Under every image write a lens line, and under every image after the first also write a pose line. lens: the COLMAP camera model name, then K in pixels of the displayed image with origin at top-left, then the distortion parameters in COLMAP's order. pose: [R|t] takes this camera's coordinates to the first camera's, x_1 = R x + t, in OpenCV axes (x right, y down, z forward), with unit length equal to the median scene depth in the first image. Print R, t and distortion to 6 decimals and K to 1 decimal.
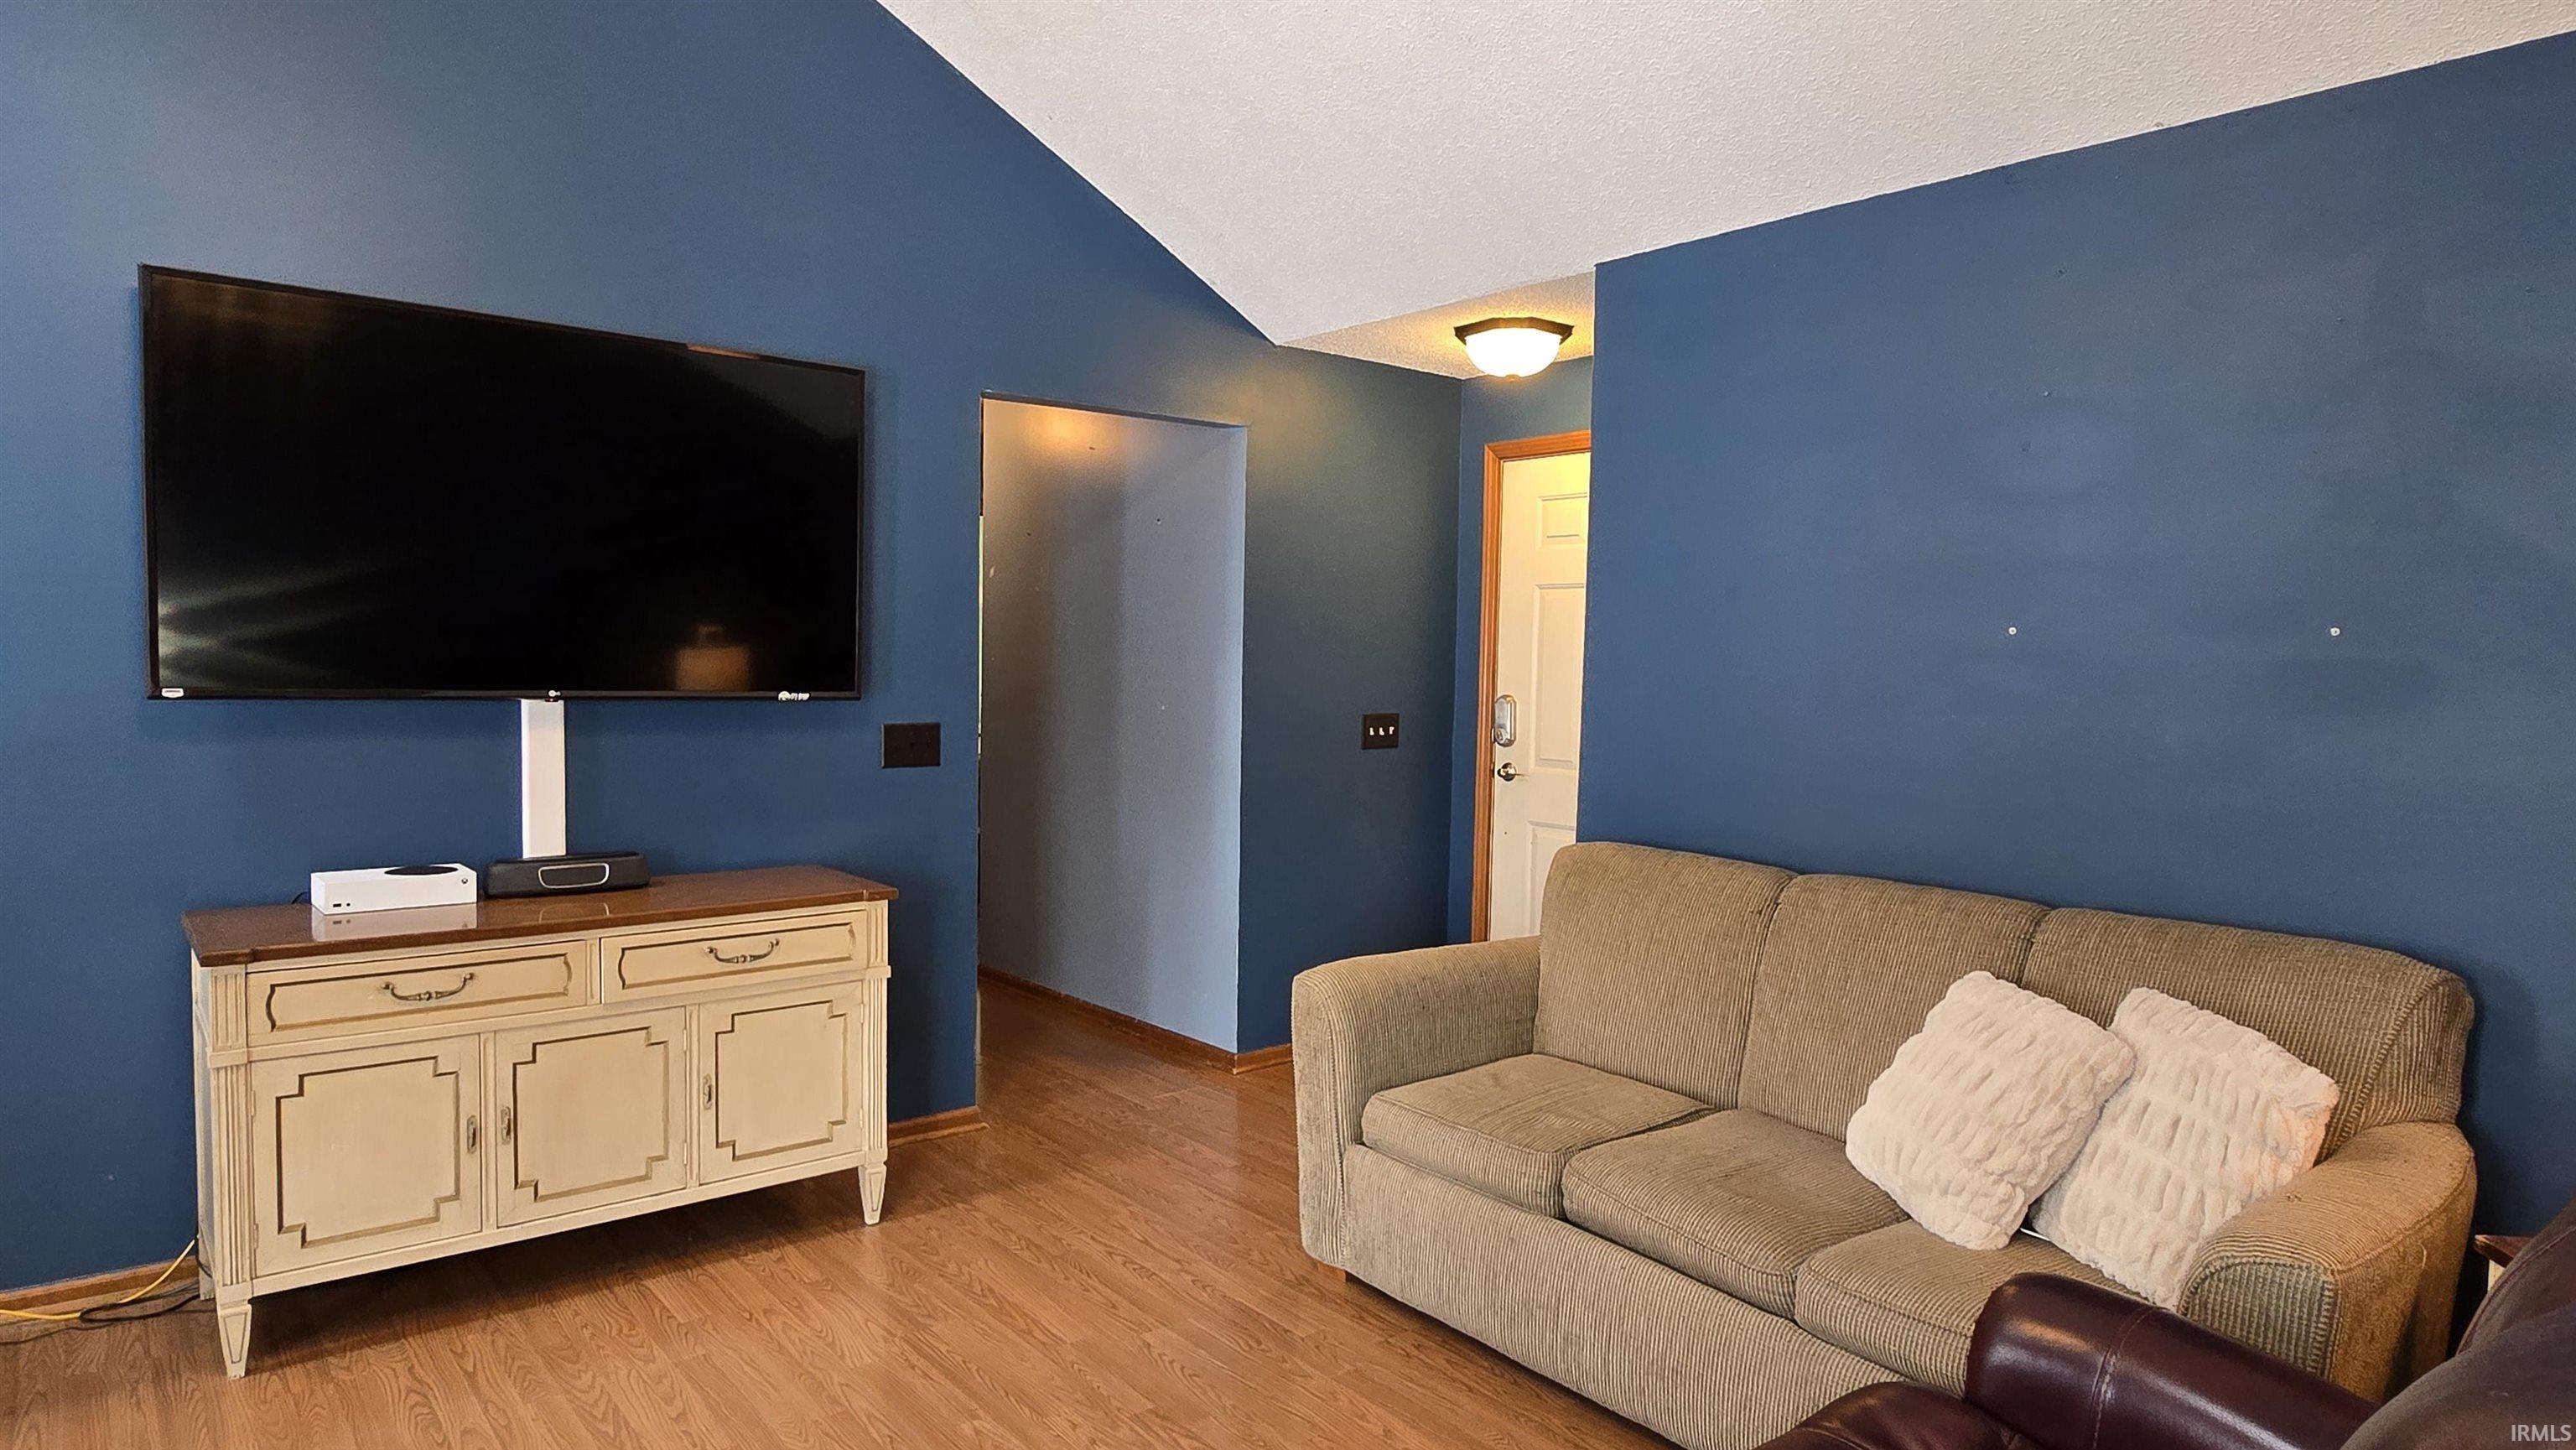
lens RADIAL K [[1491.7, 0, 1295.4], [0, 1491.7, 739.5], [0, 0, 1]] dist [-0.002091, 0.002827]
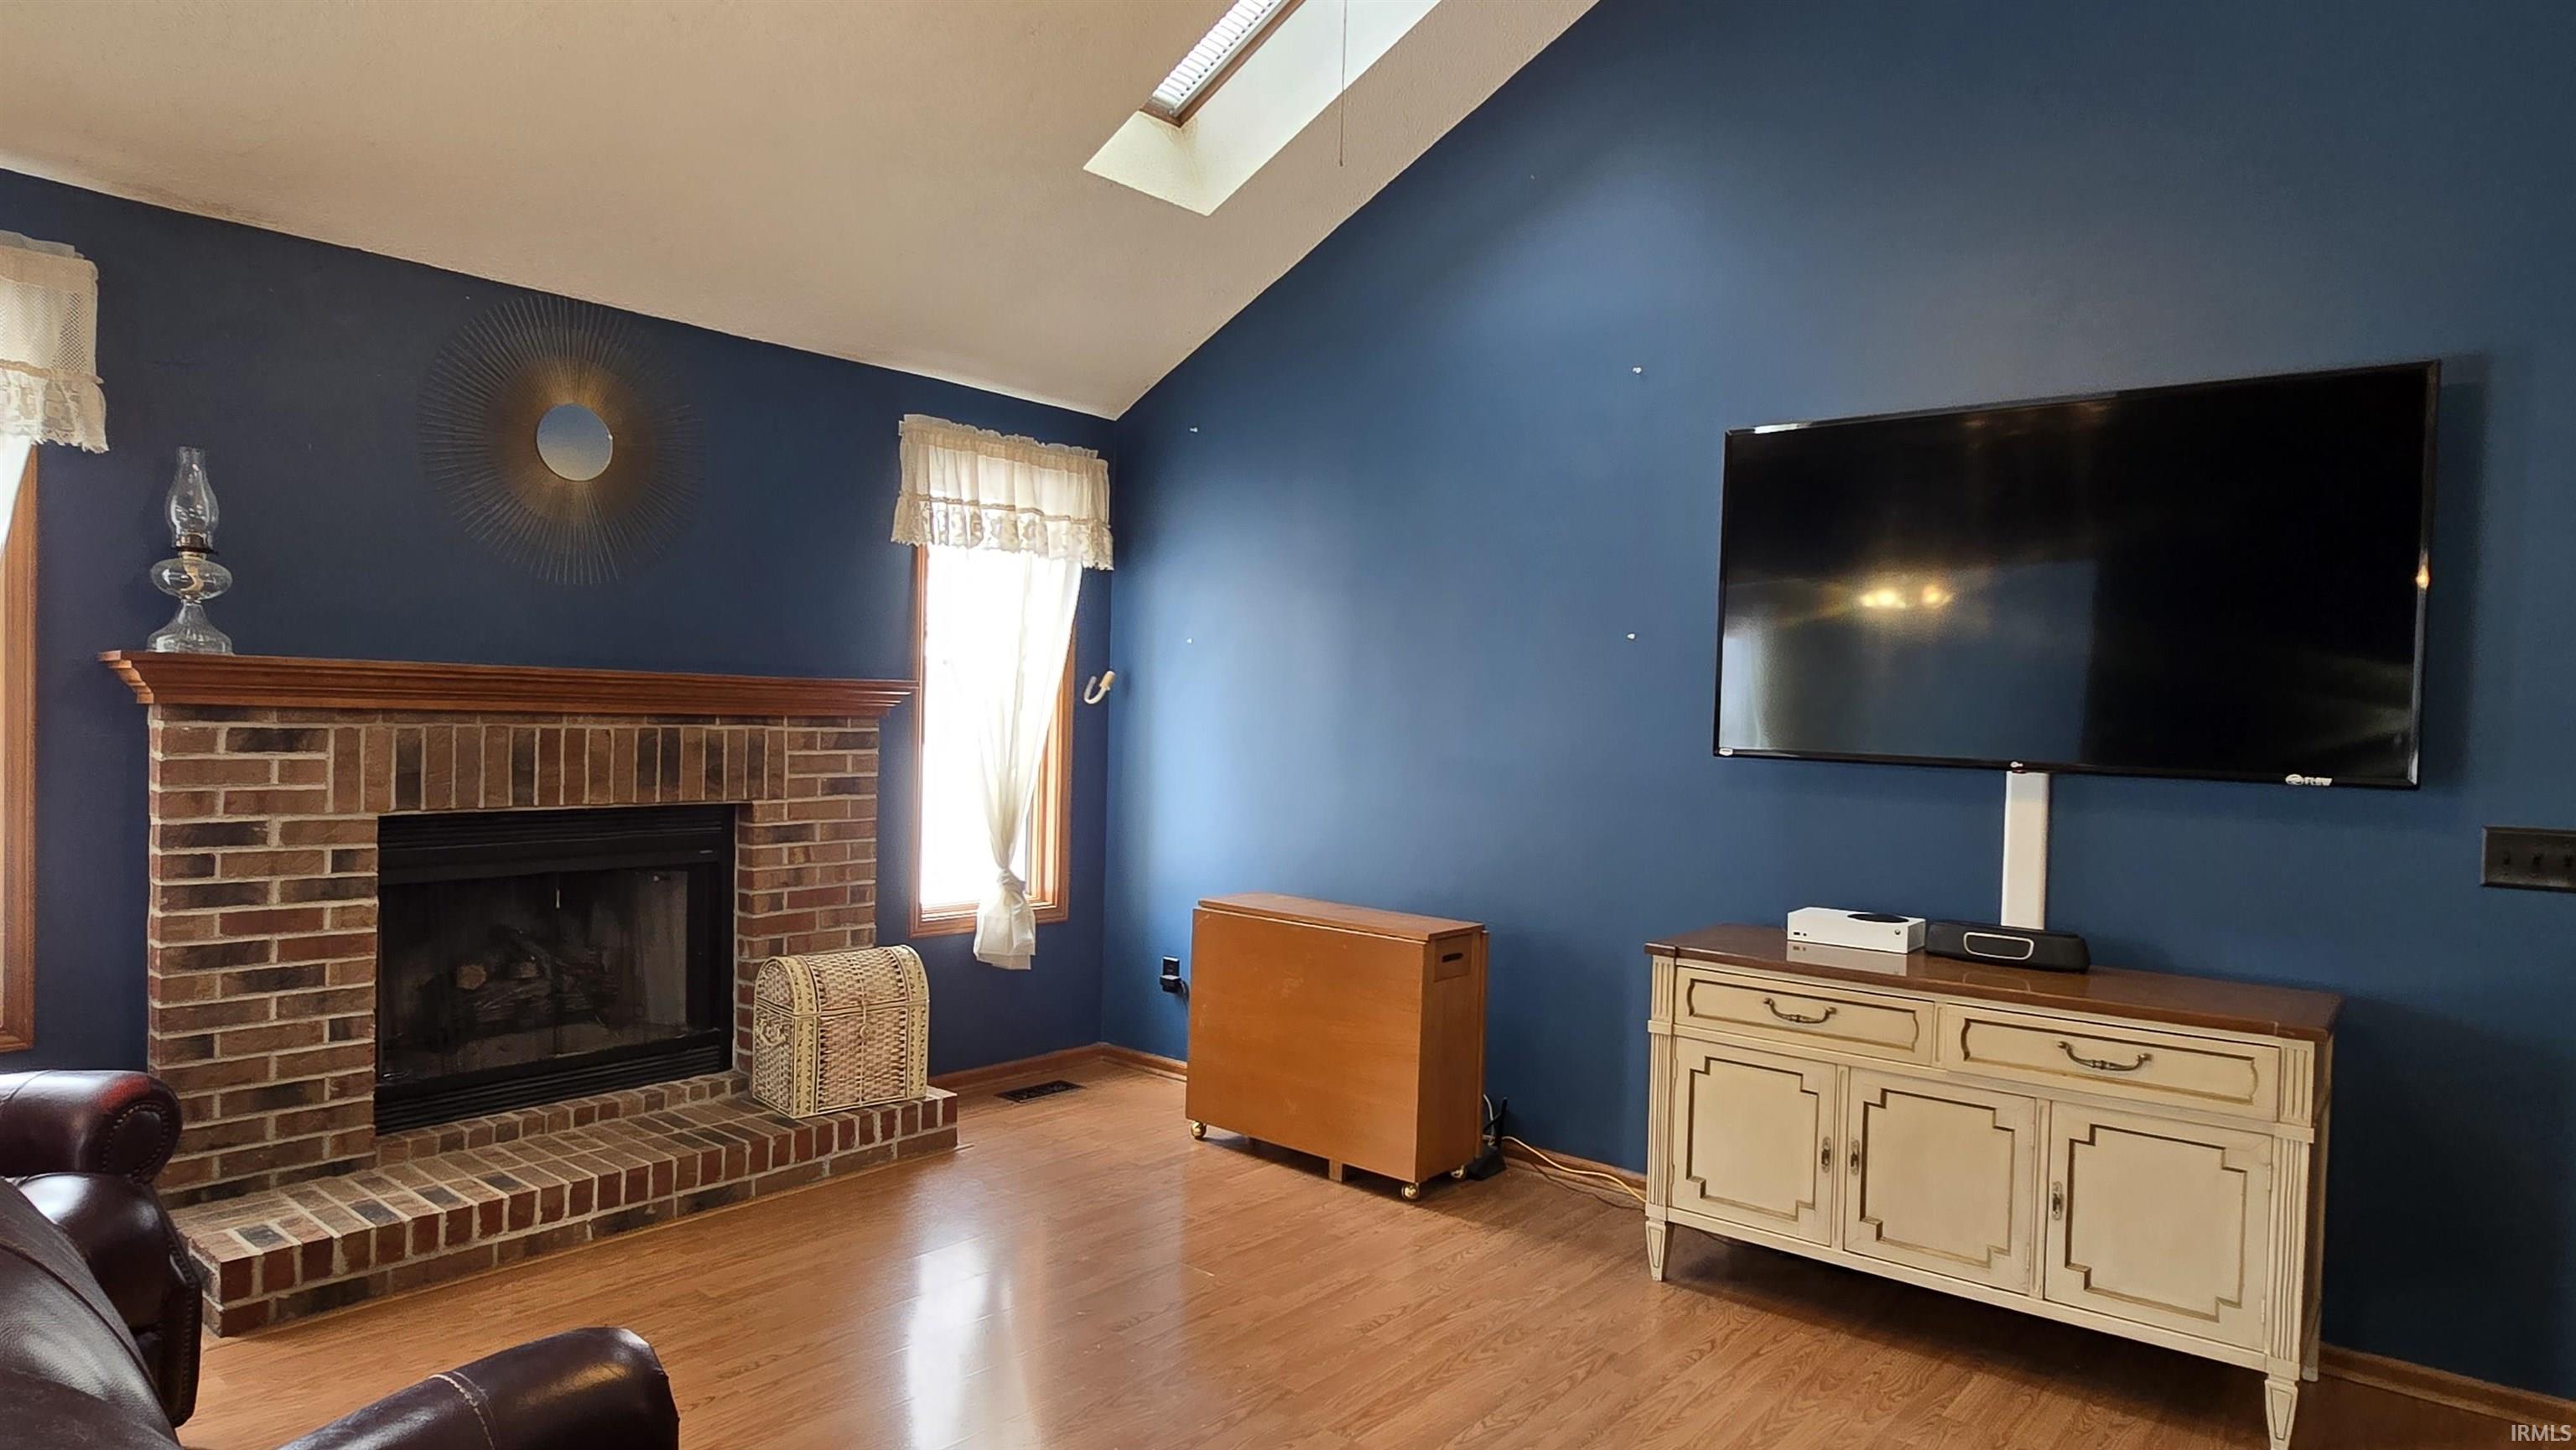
lens RADIAL K [[1491.7, 0, 1295.4], [0, 1491.7, 739.5], [0, 0, 1]] dist [-0.002091, 0.002827]
pose [[0.196462, 0.009018, -0.980470, 0.429843], [-0.077069, 0.997006, -0.006273, -0.004210], [0.977478, 0.076797, 0.196569, 0.357770]]
